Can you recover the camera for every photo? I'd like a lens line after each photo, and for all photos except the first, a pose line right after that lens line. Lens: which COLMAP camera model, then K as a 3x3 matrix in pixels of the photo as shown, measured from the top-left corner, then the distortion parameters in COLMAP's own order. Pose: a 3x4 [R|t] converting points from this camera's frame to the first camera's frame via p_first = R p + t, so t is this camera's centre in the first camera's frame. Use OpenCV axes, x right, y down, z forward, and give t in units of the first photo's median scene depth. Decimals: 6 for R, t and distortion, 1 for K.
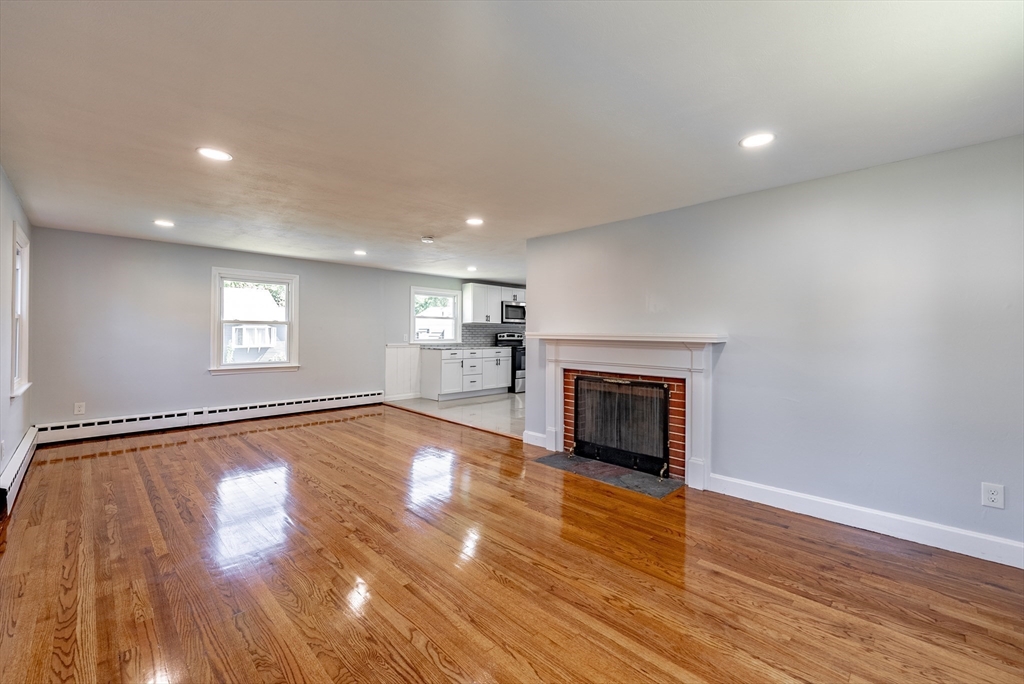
lens RADIAL K [[422.7, 0, 514.1], [0, 422.7, 333.5], [0, 0, 1]] dist [-0.000045, -0.000148]
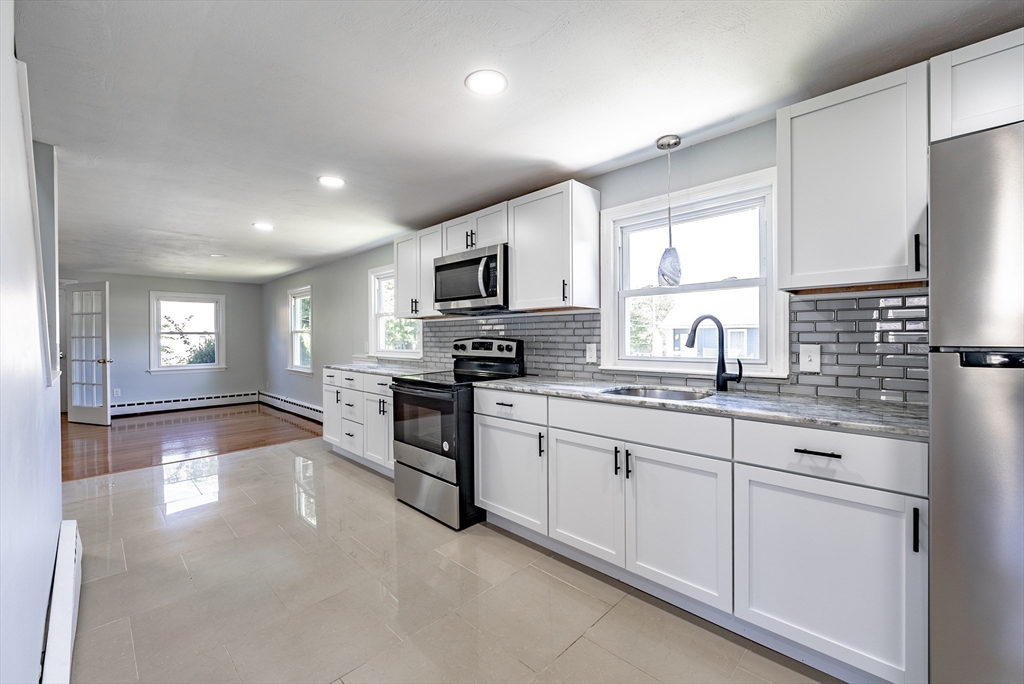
lens RADIAL K [[421.0, 0, 497.2], [0, 421.0, 339.7], [0, 0, 1]] dist [0.007688, -0.000115]
pose [[-0.011972, -0.006544, -0.999907, 0.755375], [0.000193, 0.999979, -0.006546, 0.004995], [0.999928, -0.000272, -0.011971, 2.187107]]
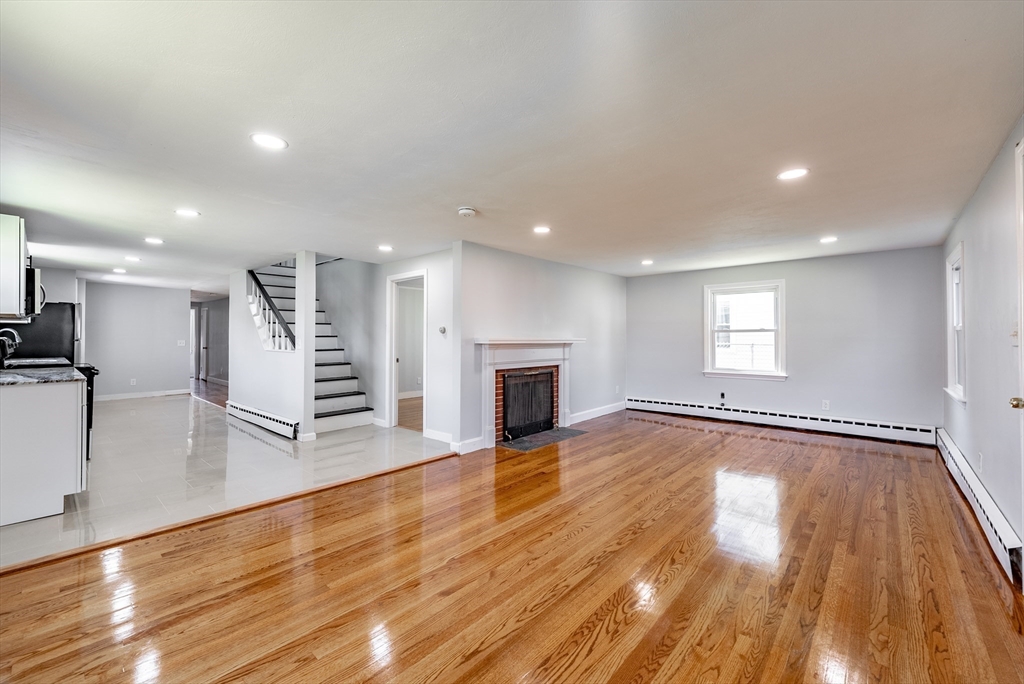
lens RADIAL K [[423.4, 0, 510.5], [0, 423.4, 335.7], [0, 0, 1]] dist [0.000982, 0.000075]
pose [[-0.057918, -0.002090, 0.998319, -1.057089], [-0.000069, 0.999998, 0.002090, -0.010918], [-0.998321, 0.000053, -0.057918, 1.080750]]
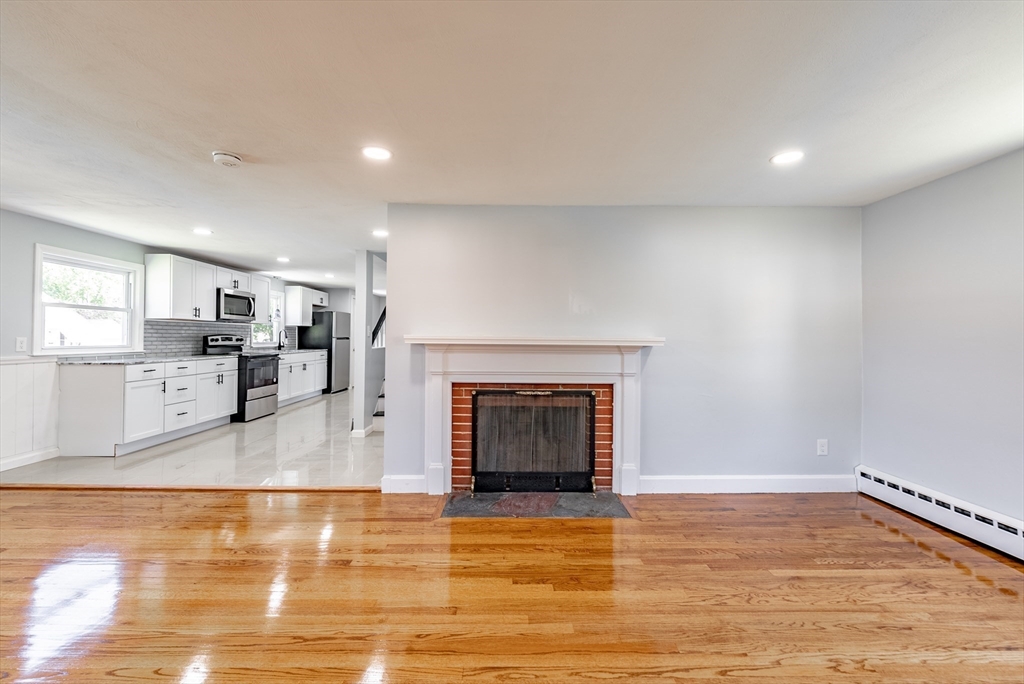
lens RADIAL K [[419.1, 0, 511.4], [0, 419.1, 331.6], [0, 0, 1]] dist [-0.000069, -0.000065]
pose [[0.697951, 0.008340, 0.716097, -0.371266], [-0.001708, 0.999949, -0.009981, -0.001811], [-0.716144, 0.005743, 0.697929, 0.416797]]
